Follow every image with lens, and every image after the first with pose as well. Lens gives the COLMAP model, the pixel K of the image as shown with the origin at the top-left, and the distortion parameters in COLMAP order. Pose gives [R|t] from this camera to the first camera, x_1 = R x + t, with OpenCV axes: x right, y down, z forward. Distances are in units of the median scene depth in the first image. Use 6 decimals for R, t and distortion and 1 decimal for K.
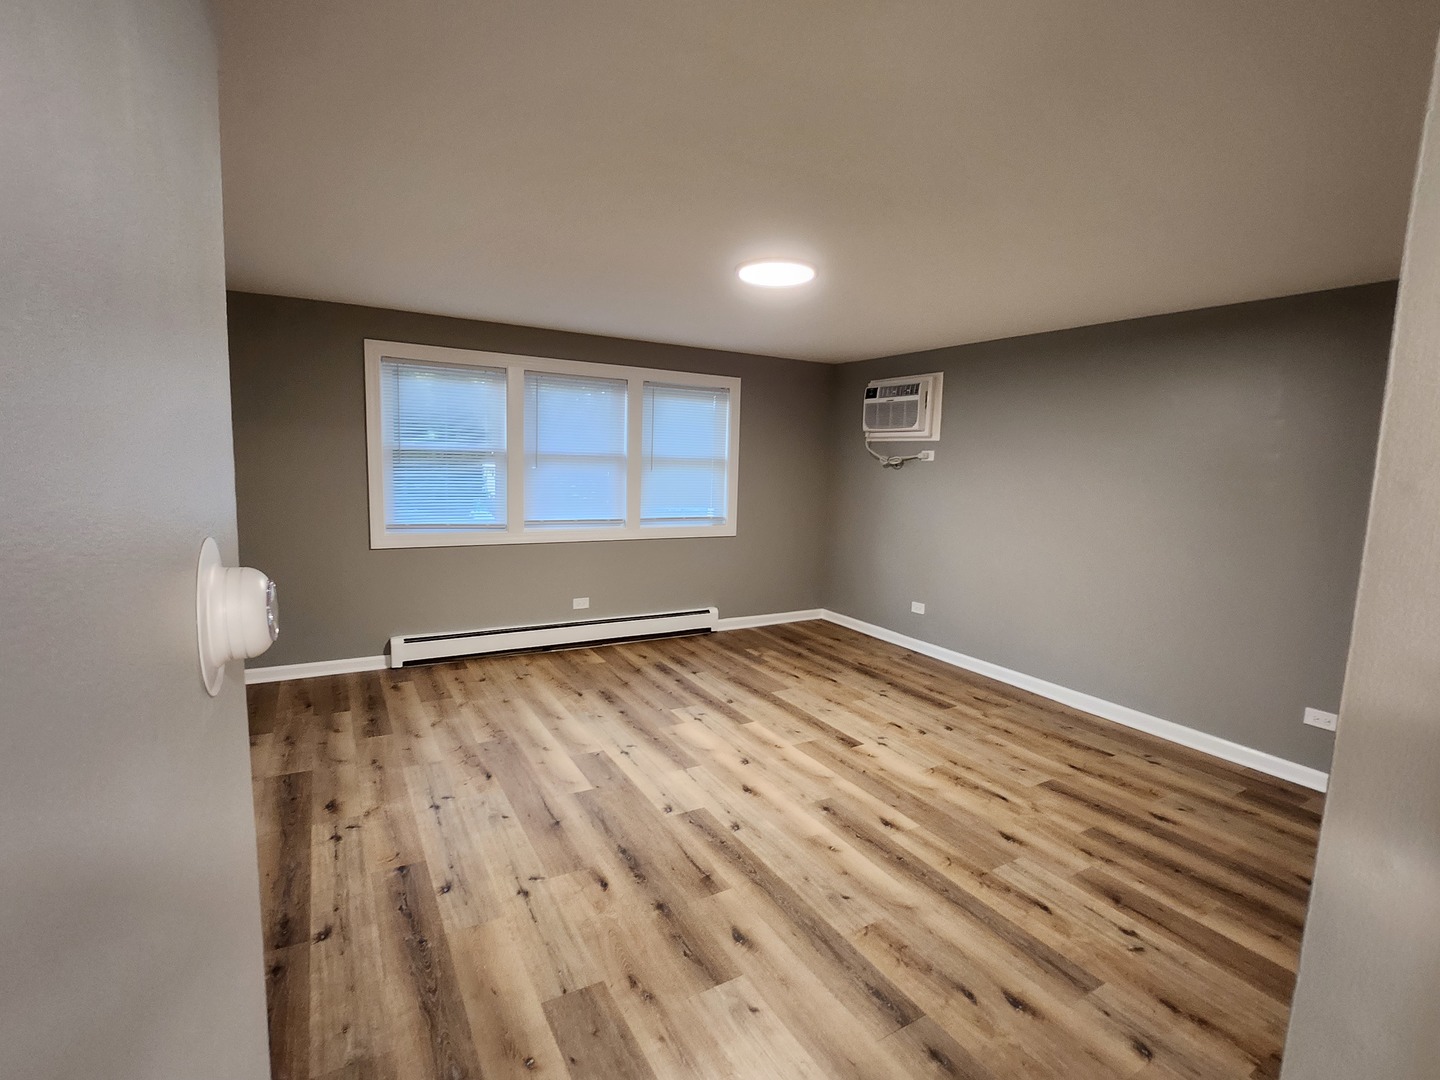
lens RADIAL K [[664.3, 0, 727.7], [0, 664.3, 538.1], [0, 0, 1]] dist [-0.016700, 0.000544]
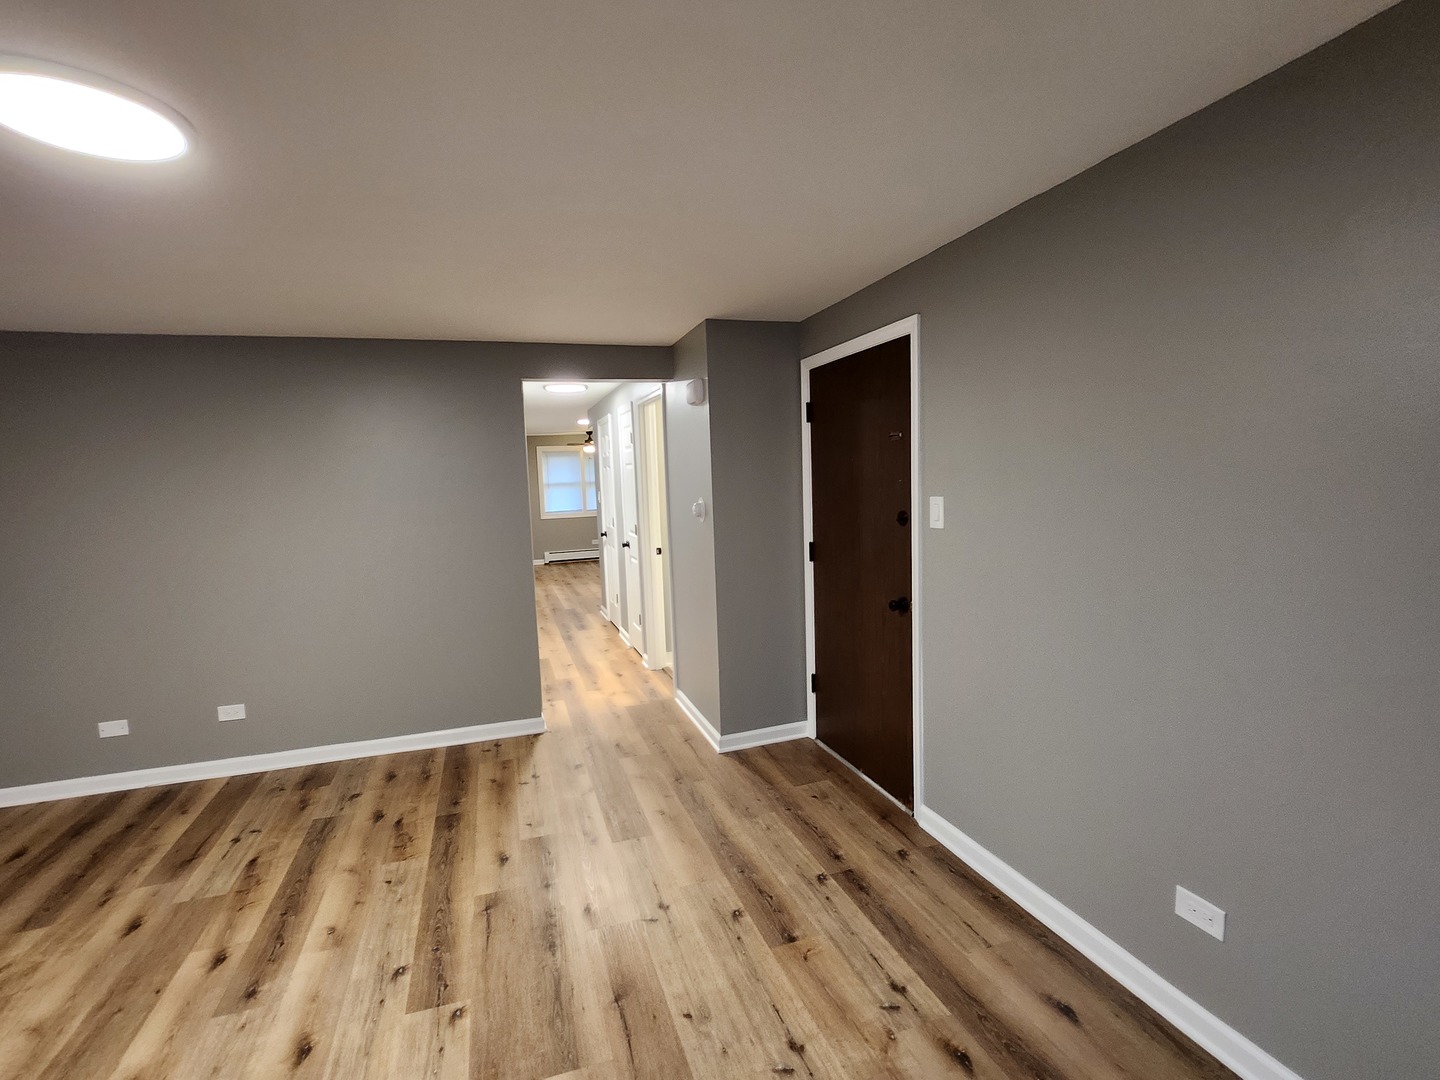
lens RADIAL K [[664.3, 0, 718.7], [0, 664.3, 537.2], [0, 0, 1]] dist [-0.016700, 0.000544]
pose [[-0.975843, -0.014490, 0.217992, -0.582195], [0.033552, 0.976022, 0.215071, -0.239702], [-0.215881, 0.217190, -0.951958, 1.754089]]
